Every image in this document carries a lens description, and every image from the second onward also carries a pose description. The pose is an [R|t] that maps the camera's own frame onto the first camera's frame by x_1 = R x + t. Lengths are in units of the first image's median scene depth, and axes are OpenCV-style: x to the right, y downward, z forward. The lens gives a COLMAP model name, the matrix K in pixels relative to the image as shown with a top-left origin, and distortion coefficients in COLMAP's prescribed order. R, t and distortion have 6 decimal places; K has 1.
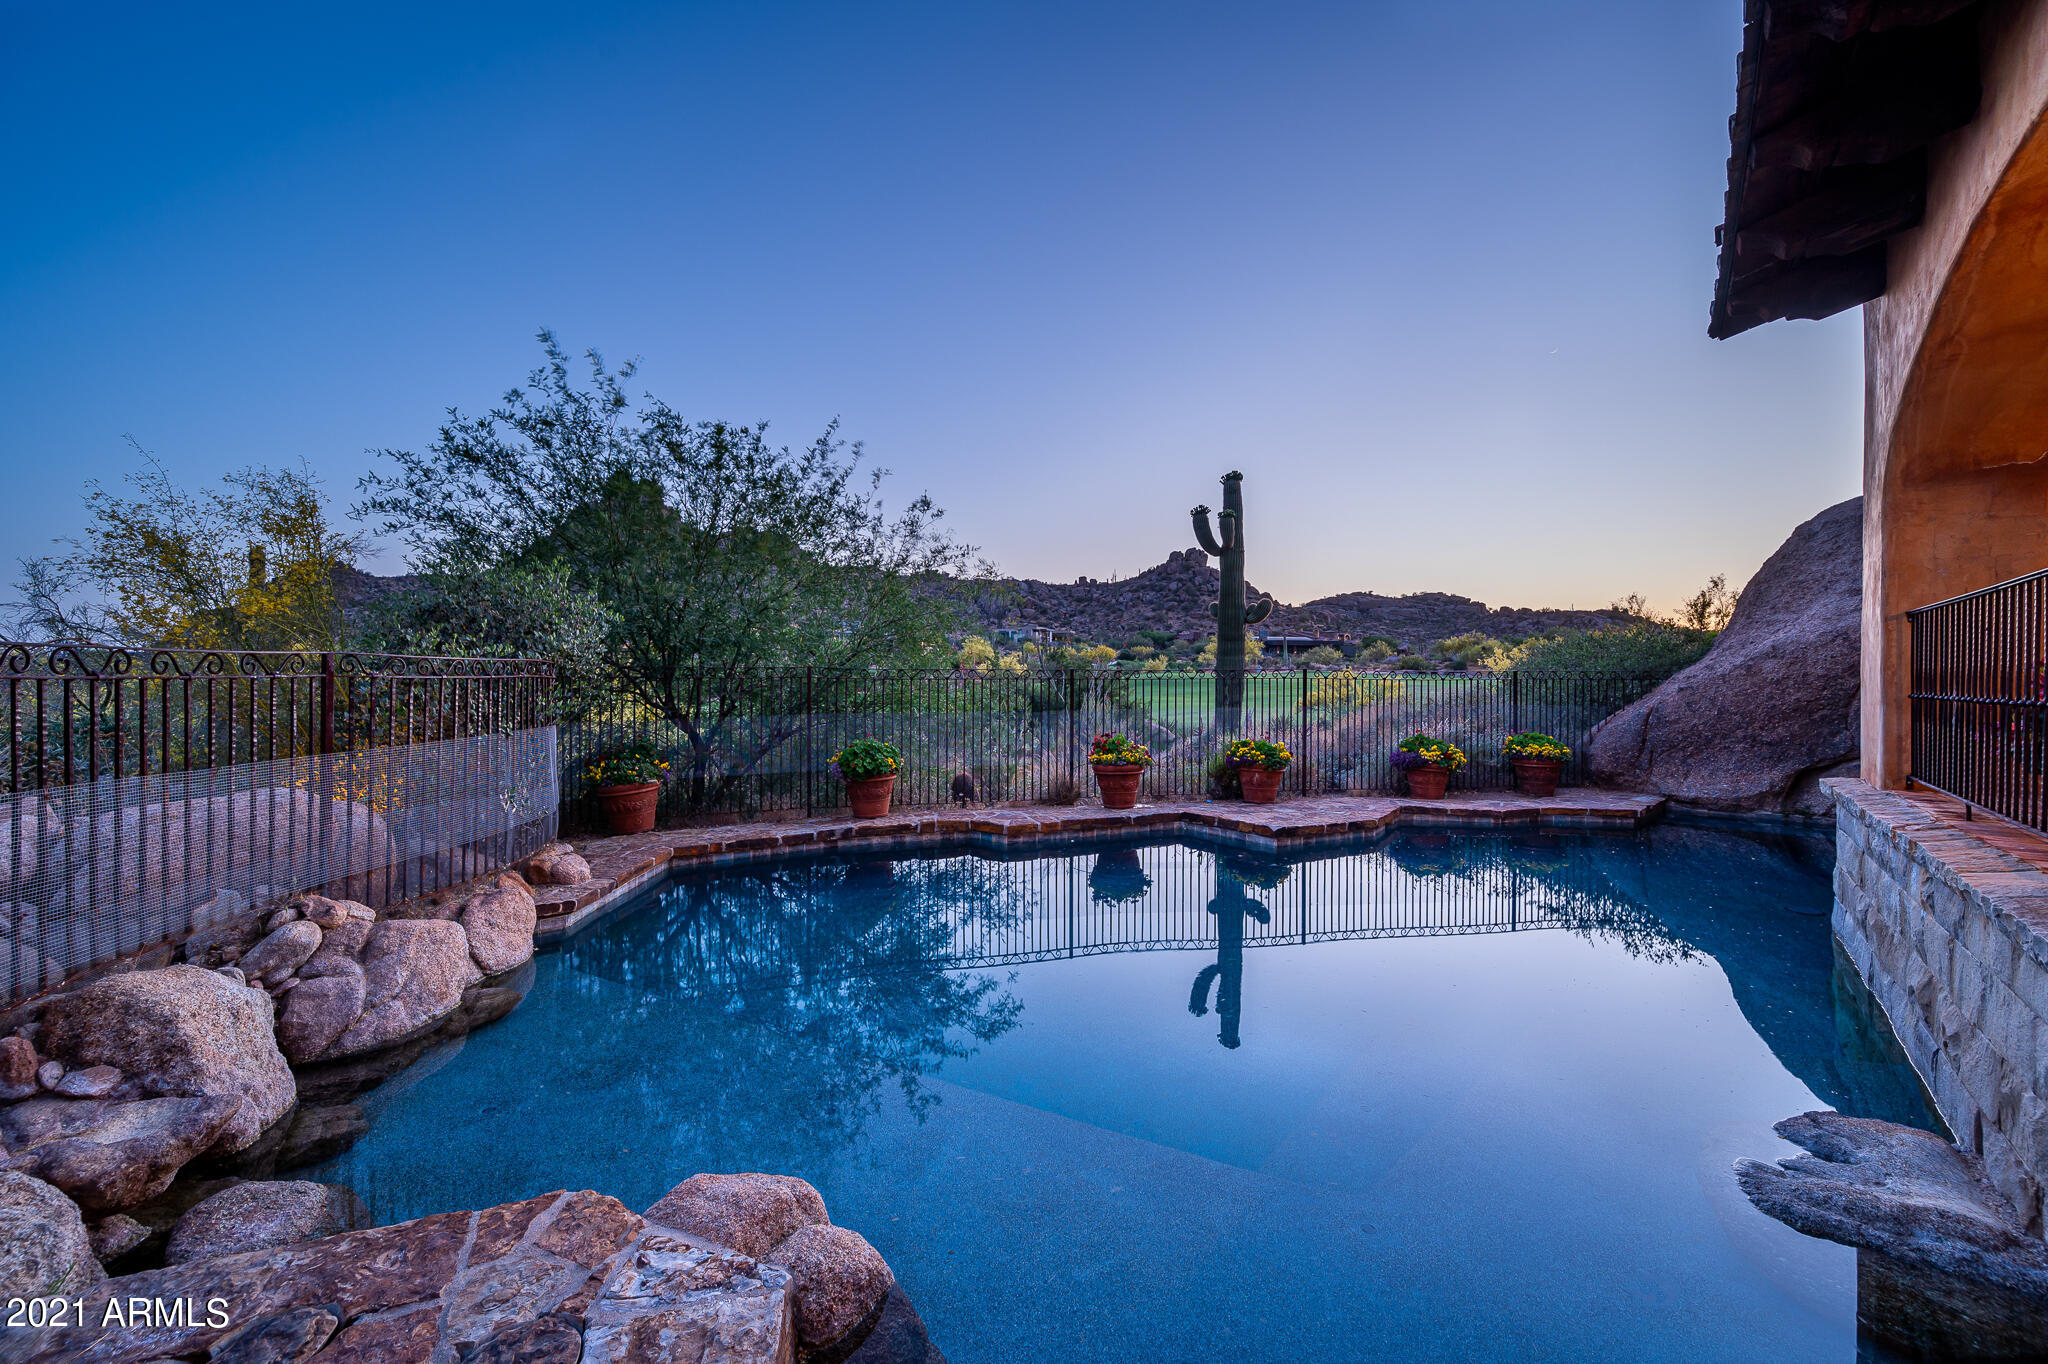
lens RADIAL K [[806.4, 0, 1024.0], [0, 806.4, 682.0], [0, 0, 1]] dist [0.001500, -0.000293]
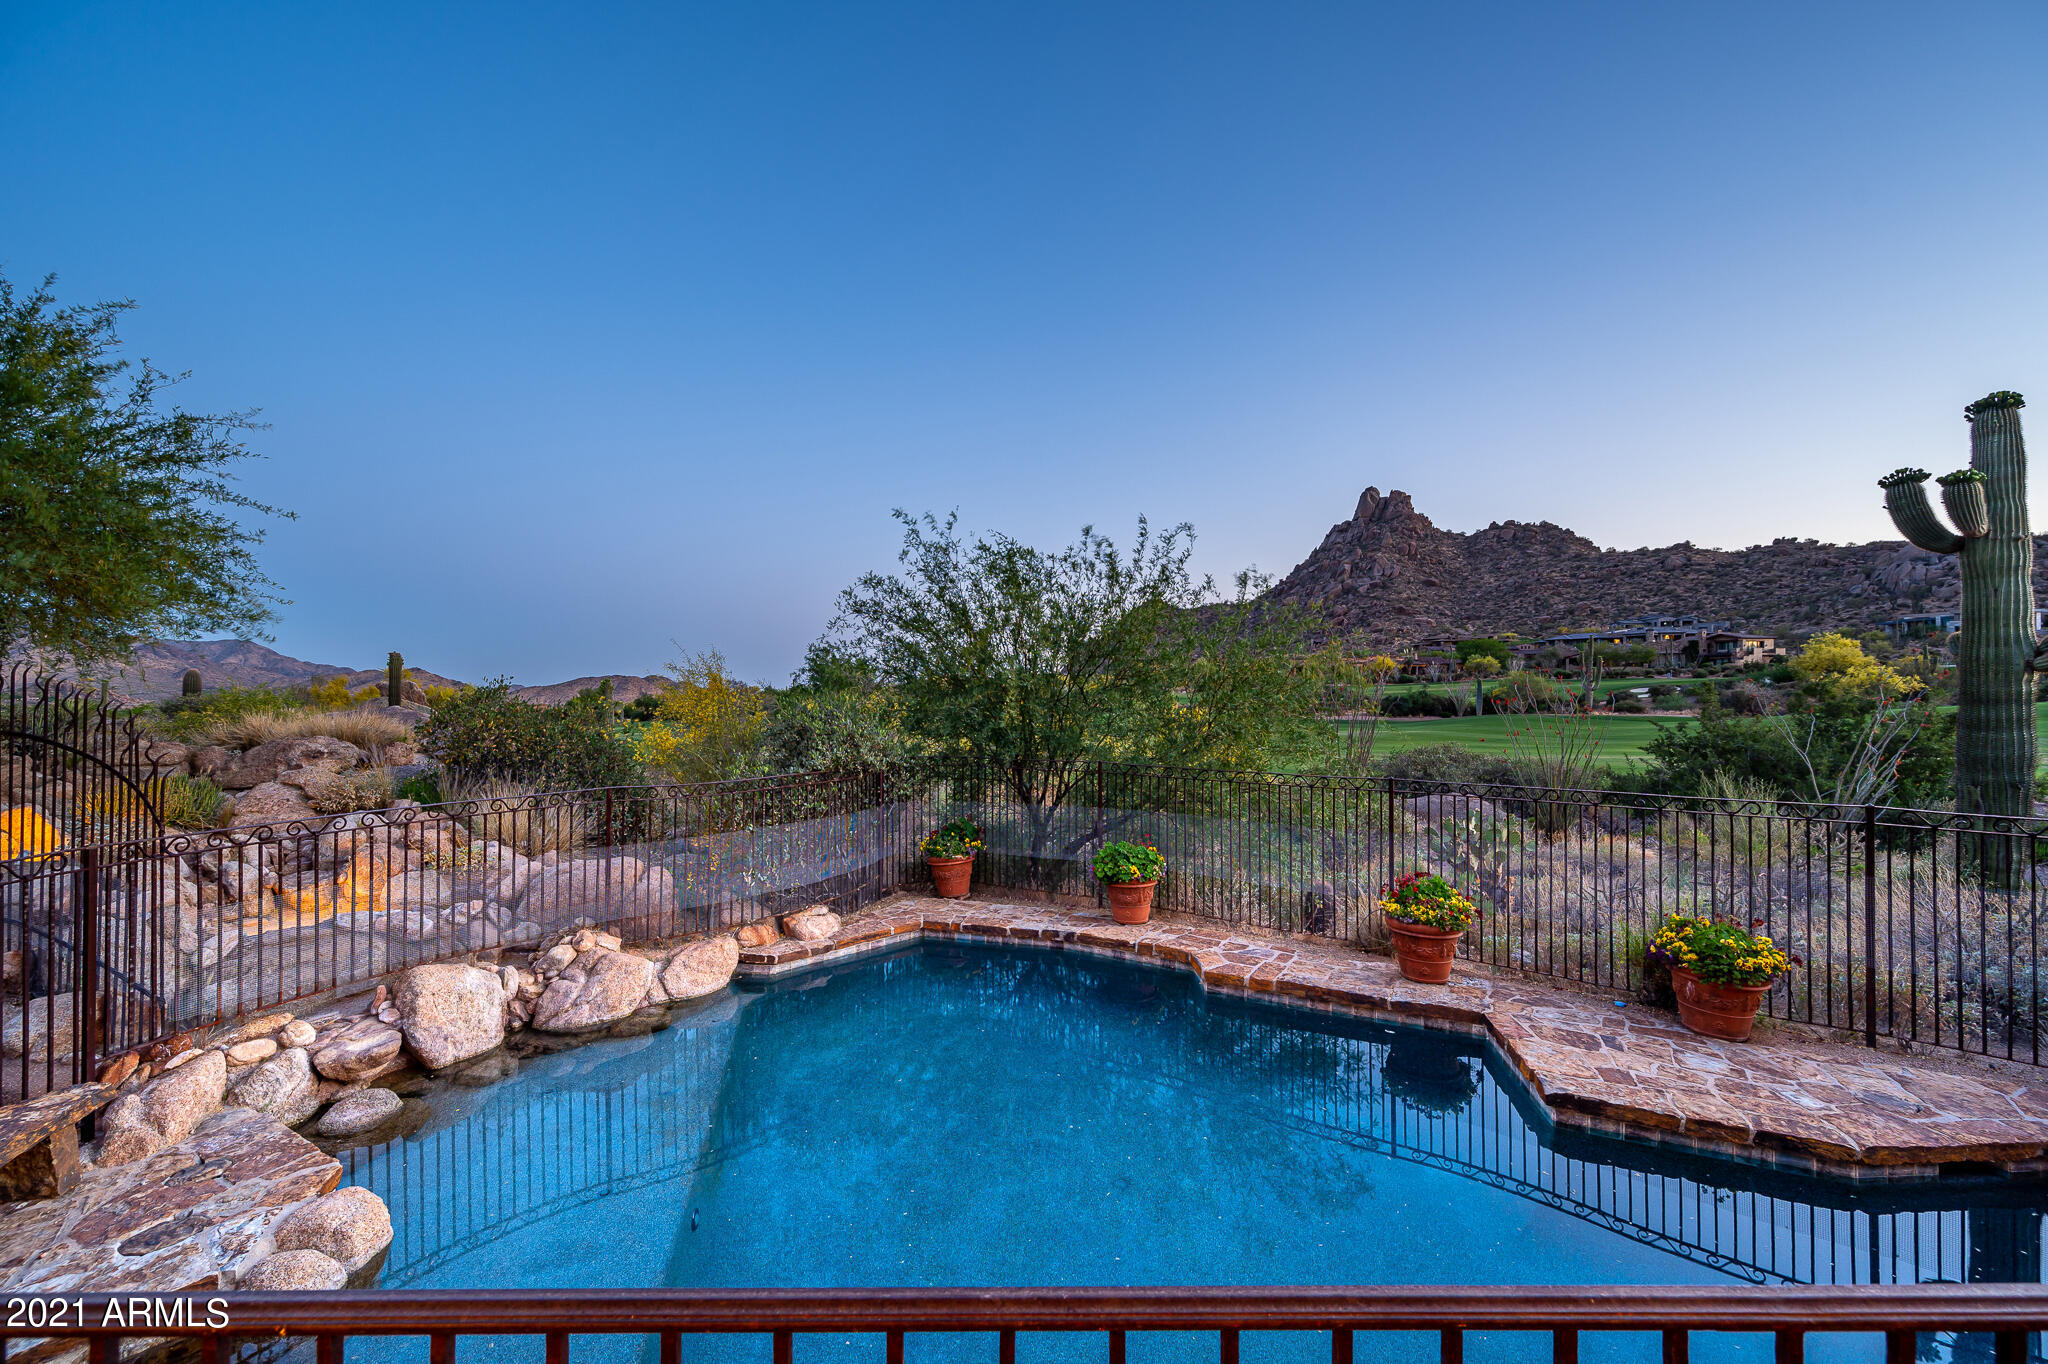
lens RADIAL K [[806.4, 0, 1024.0], [0, 806.4, 682.0], [0, 0, 1]] dist [0.001500, -0.000293]
pose [[0.639312, -0.010409, -0.768877, 0.026491], [0.001278, 0.999921, -0.012474, -0.006119], [0.768946, 0.006992, 0.639275, 0.014897]]
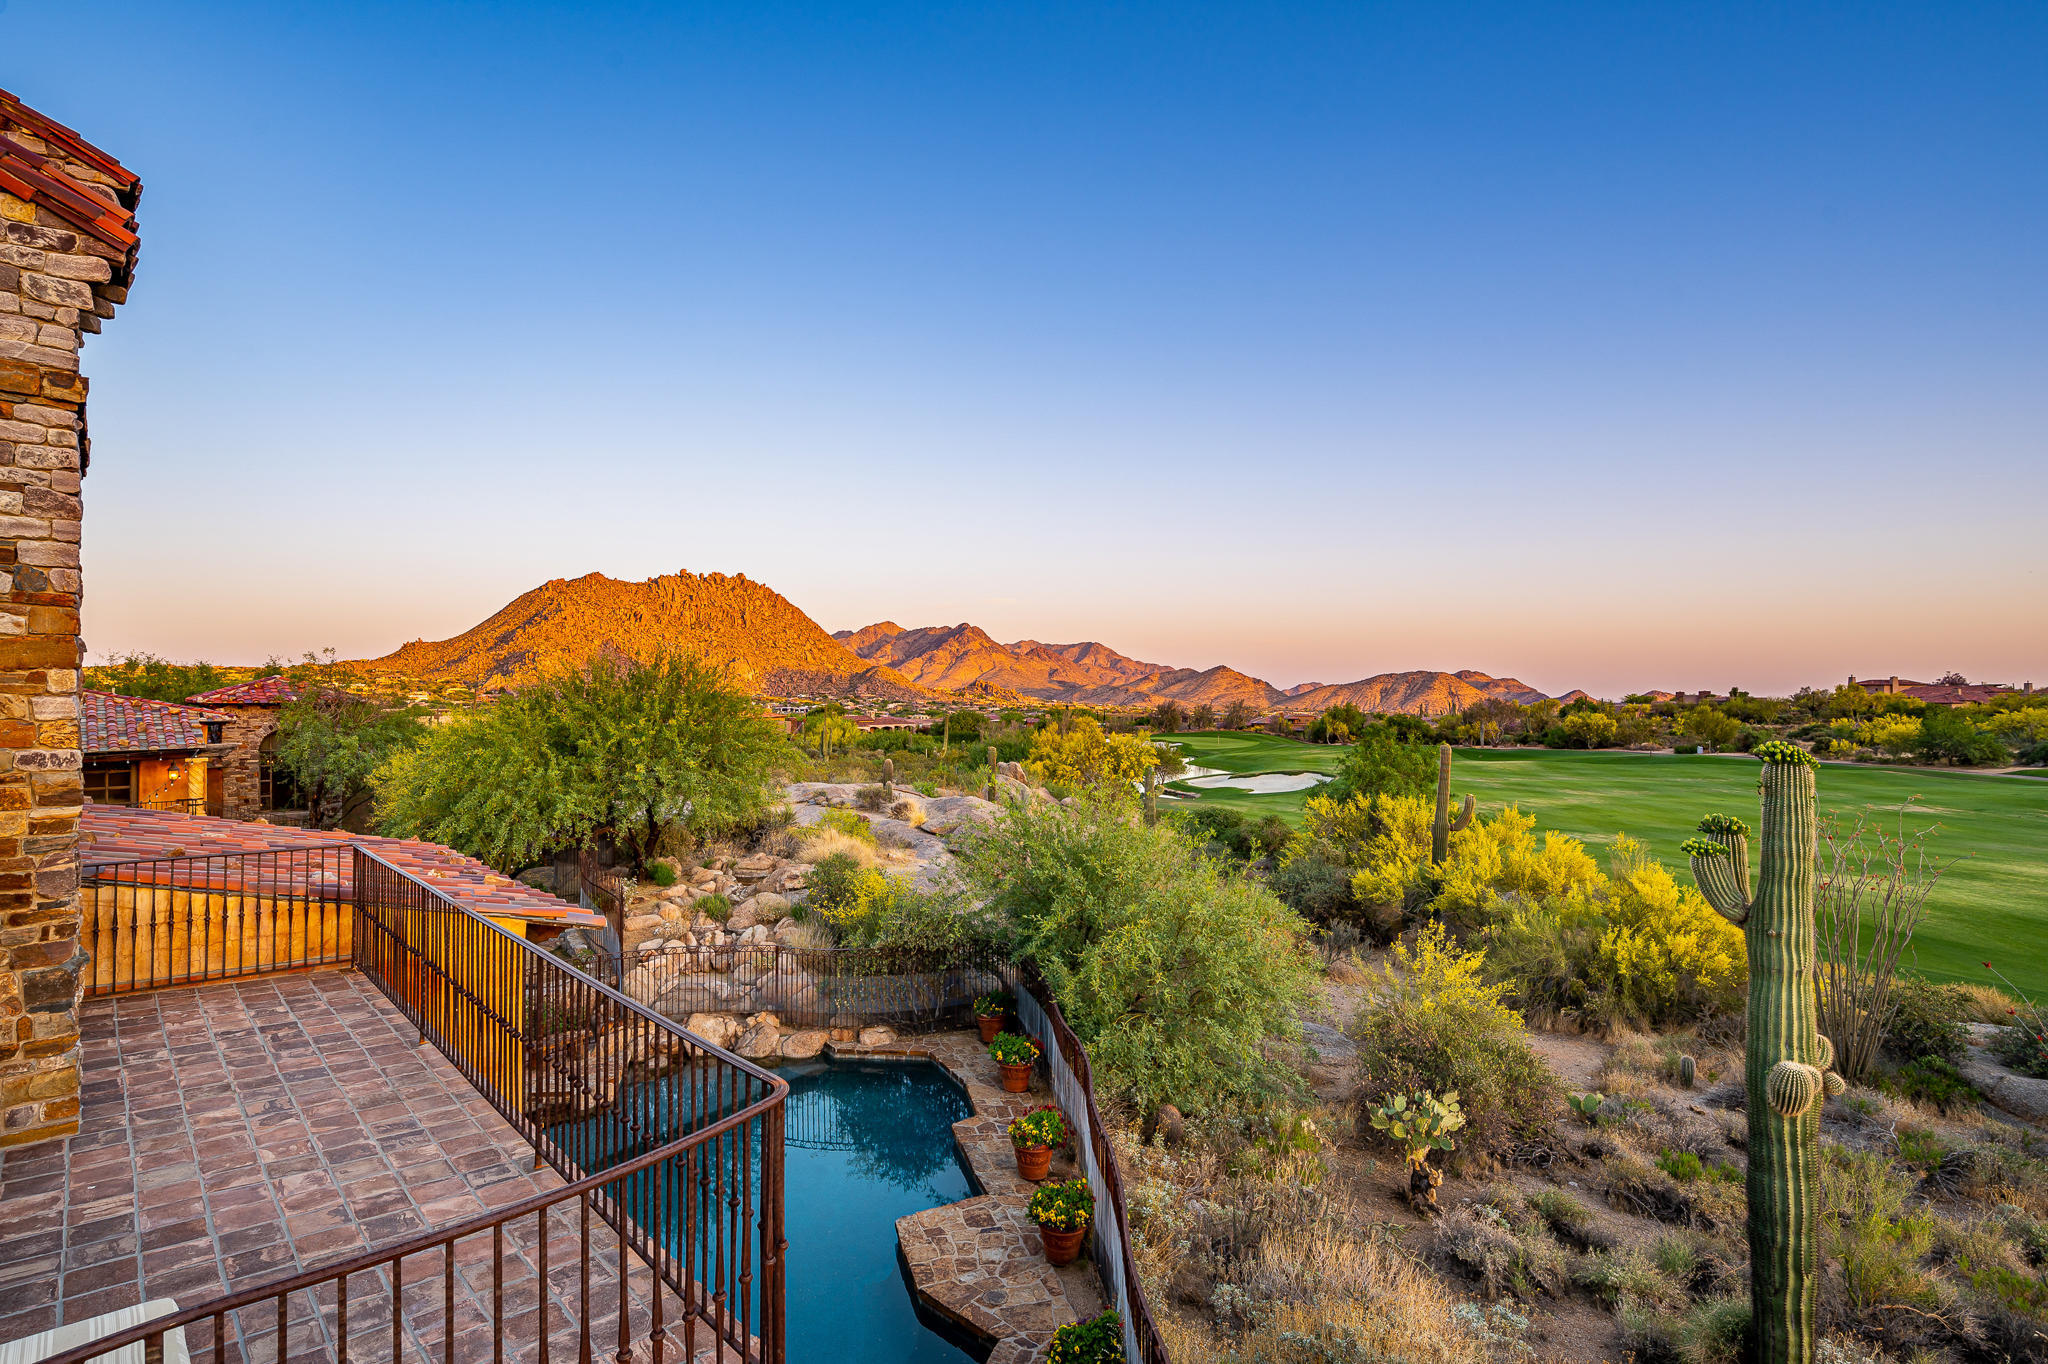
lens RADIAL K [[1029.4, 0, 1024.0], [0, 1029.4, 682.0], [0, 0, 1]] dist [0.002293, 0.000669]
pose [[-0.144181, -0.007792, -0.989521, 0.089151], [-0.002661, 0.999968, -0.007486, -0.029833], [0.989548, 0.001553, -0.144198, 0.070061]]
